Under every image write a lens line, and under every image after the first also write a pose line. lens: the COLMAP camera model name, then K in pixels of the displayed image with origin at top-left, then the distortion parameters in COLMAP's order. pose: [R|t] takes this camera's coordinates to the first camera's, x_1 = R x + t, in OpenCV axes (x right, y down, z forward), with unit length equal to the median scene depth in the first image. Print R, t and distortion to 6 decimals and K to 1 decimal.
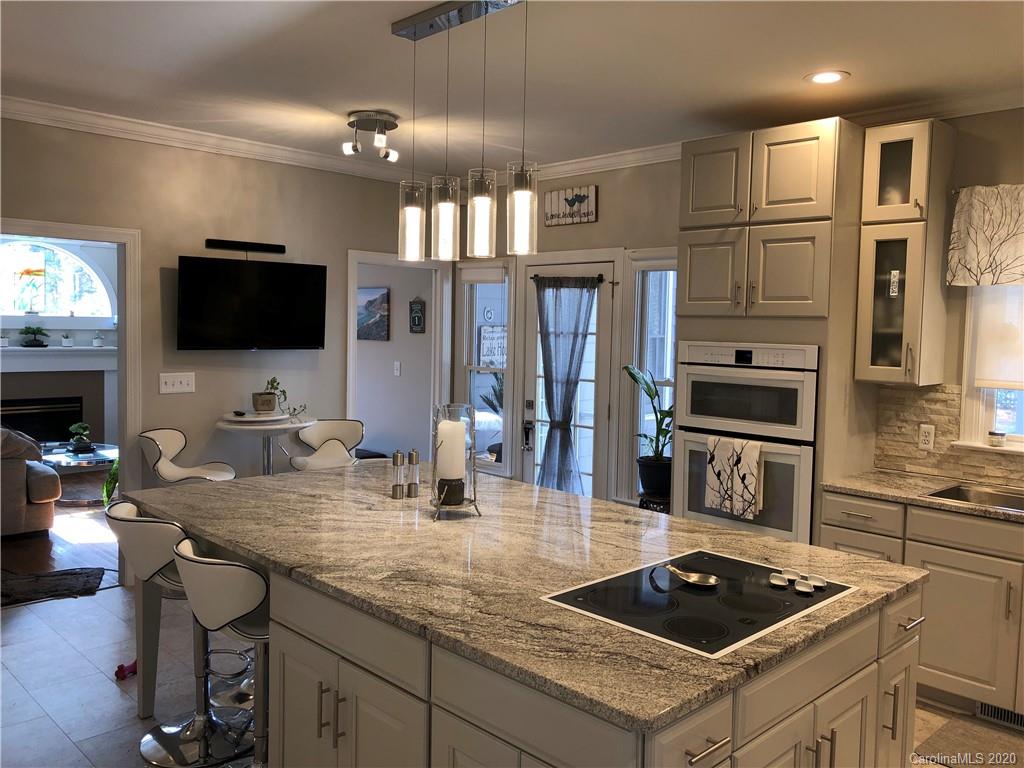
lens RADIAL K [[838.5, 0, 512.0], [0, 838.5, 384.0], [0, 0, 1]] dist [0.010431, -0.005618]
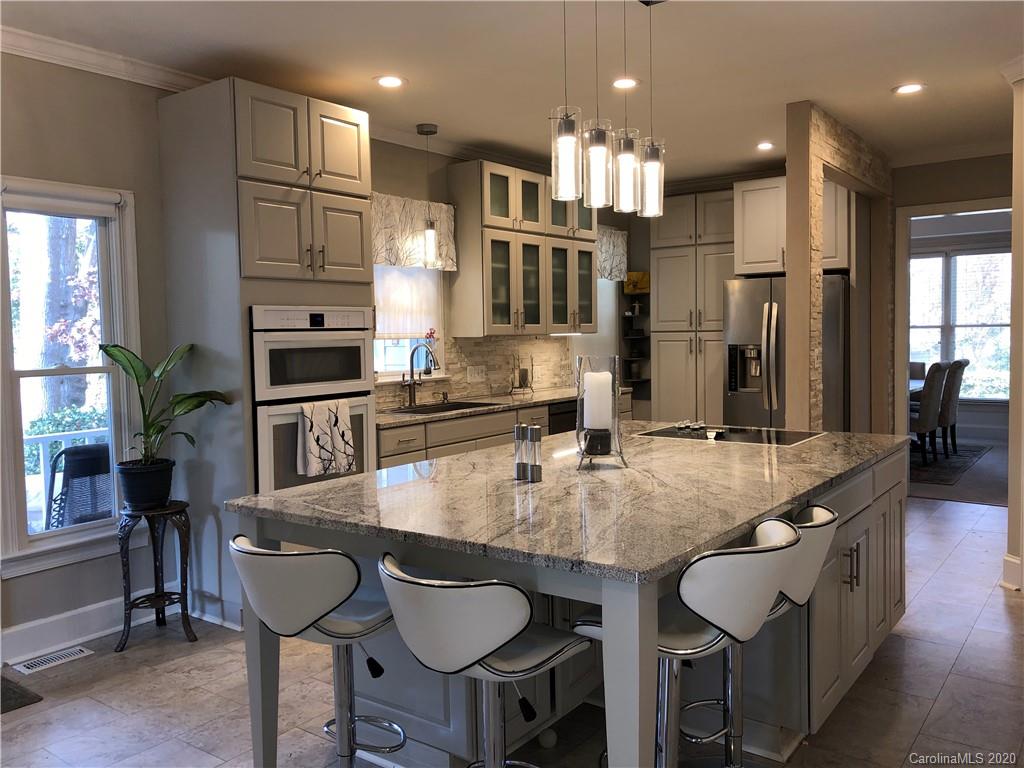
lens RADIAL K [[838.5, 0, 512.0], [0, 838.5, 384.0], [0, 0, 1]] dist [0.010431, -0.005618]
pose [[-0.166190, -0.088469, 0.982117, -0.773589], [0.078179, 0.991650, 0.102557, -0.041665], [-0.982990, 0.093825, -0.157886, 0.944731]]
